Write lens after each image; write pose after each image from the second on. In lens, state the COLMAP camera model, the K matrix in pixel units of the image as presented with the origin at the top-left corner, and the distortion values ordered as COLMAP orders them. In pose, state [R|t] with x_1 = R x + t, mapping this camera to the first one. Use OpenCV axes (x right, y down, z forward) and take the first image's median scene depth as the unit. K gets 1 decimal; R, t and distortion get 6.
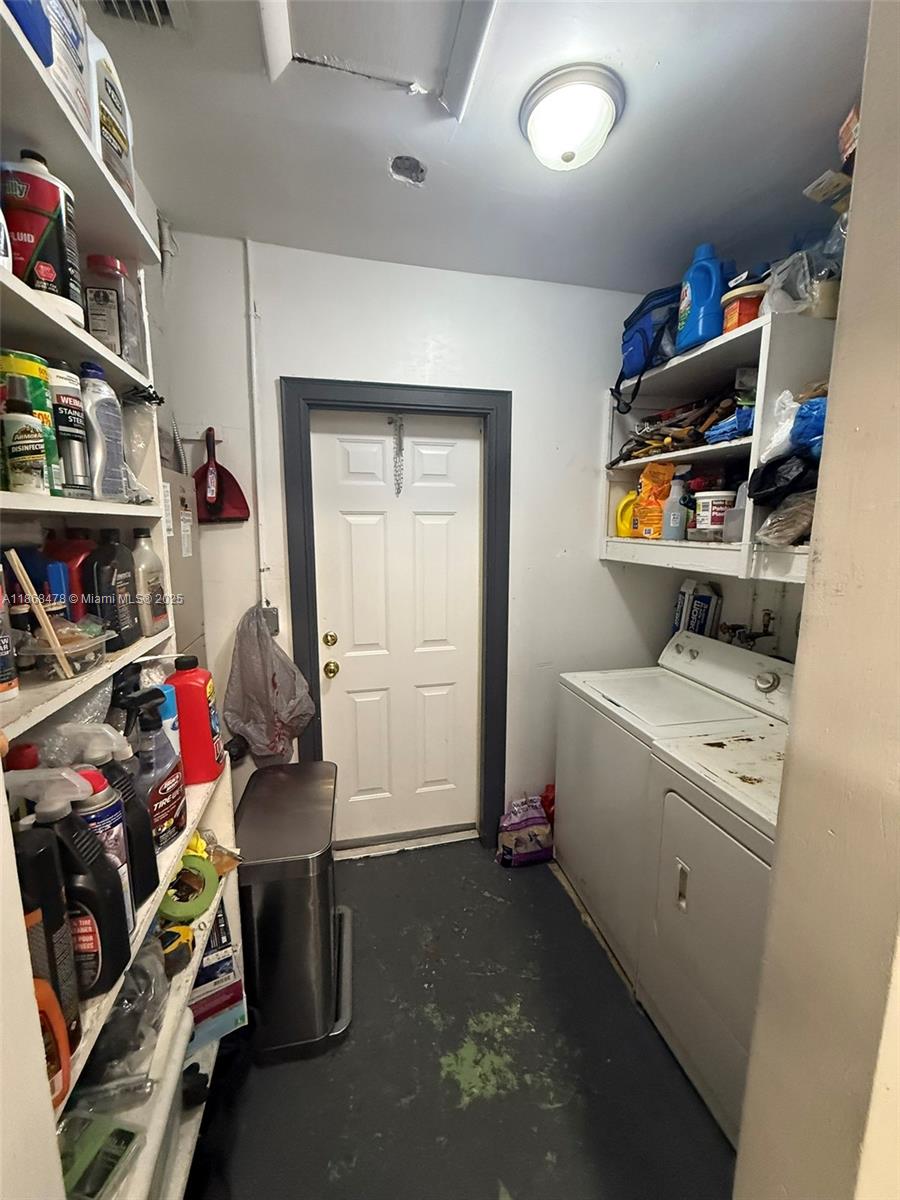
lens RADIAL K [[478.3, 0, 453.1], [0, 478.3, 597.8], [0, 0, 1]] dist [-0.000563, 0.000231]
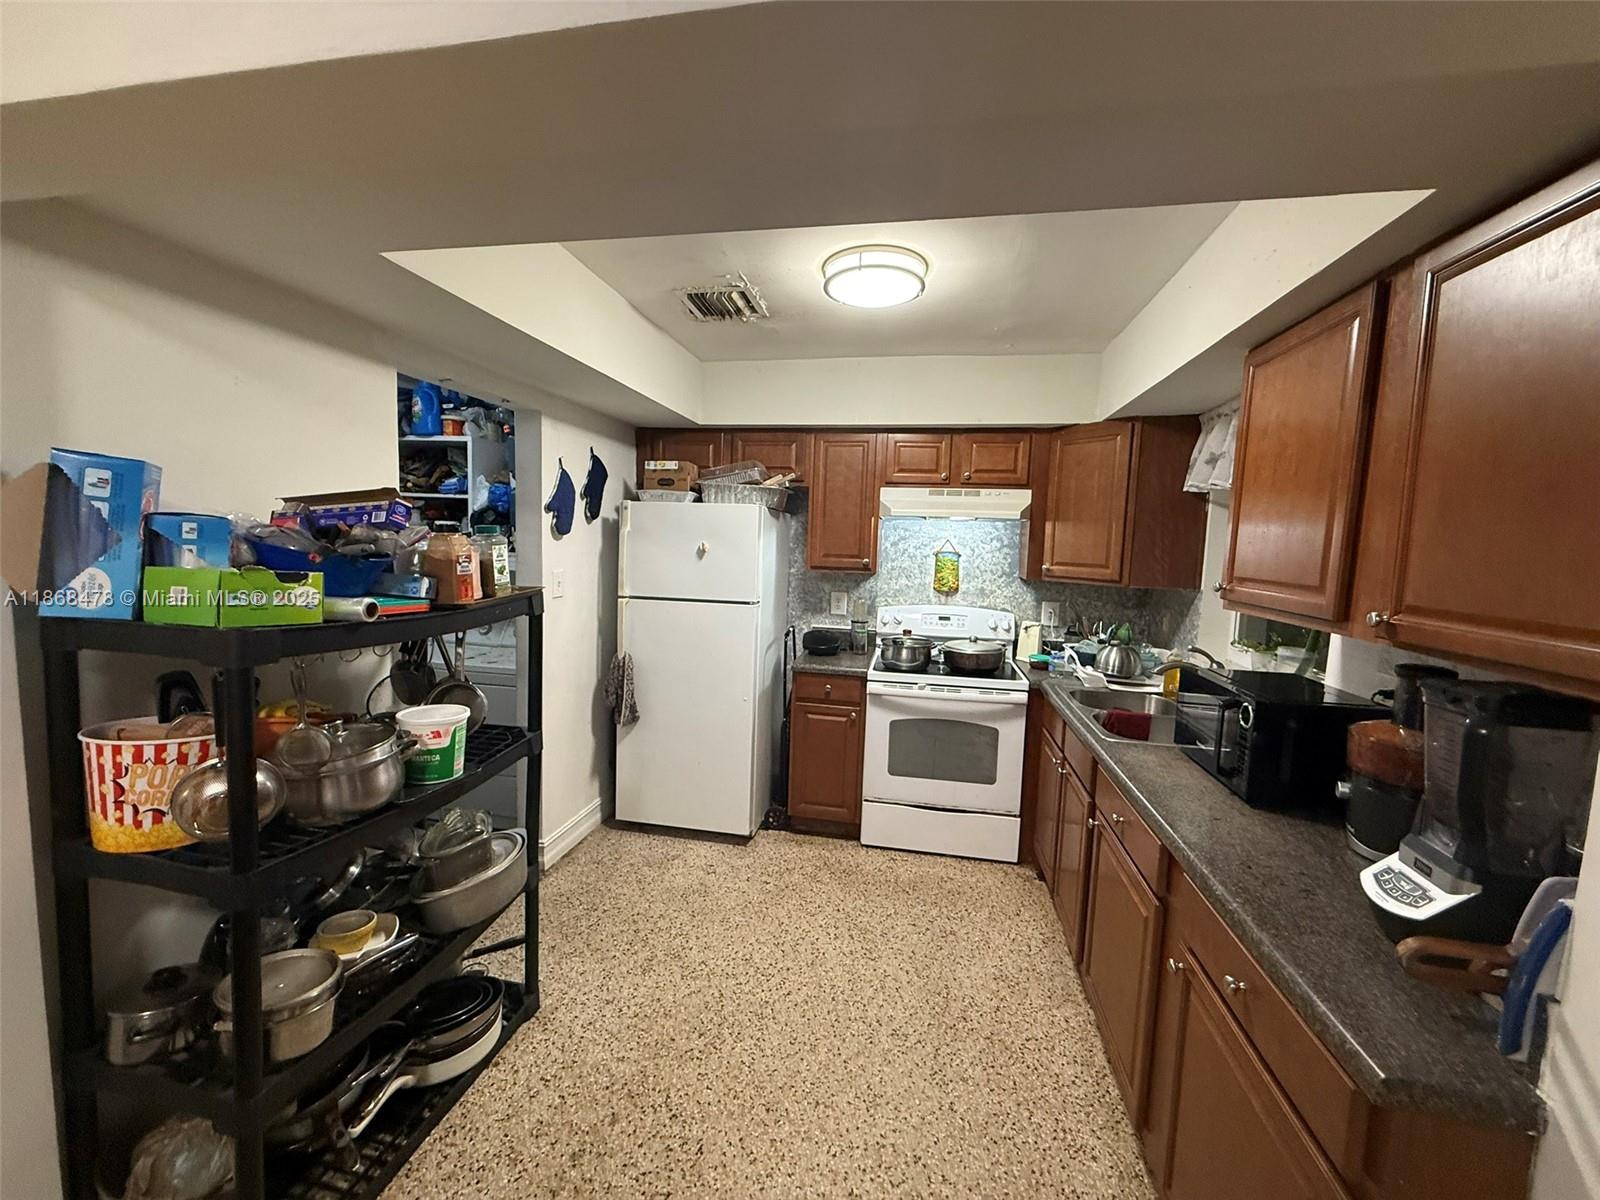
lens RADIAL K [[637.7, 0, 793.4], [0, 637.7, 594.7], [0, 0, 1]] dist [-0.000563, 0.000231]
pose [[0.432541, -0.070701, 0.898838, -1.104309], [0.106663, 0.993933, 0.026852, 0.127372], [-0.895283, 0.084258, 0.437458, -1.219738]]
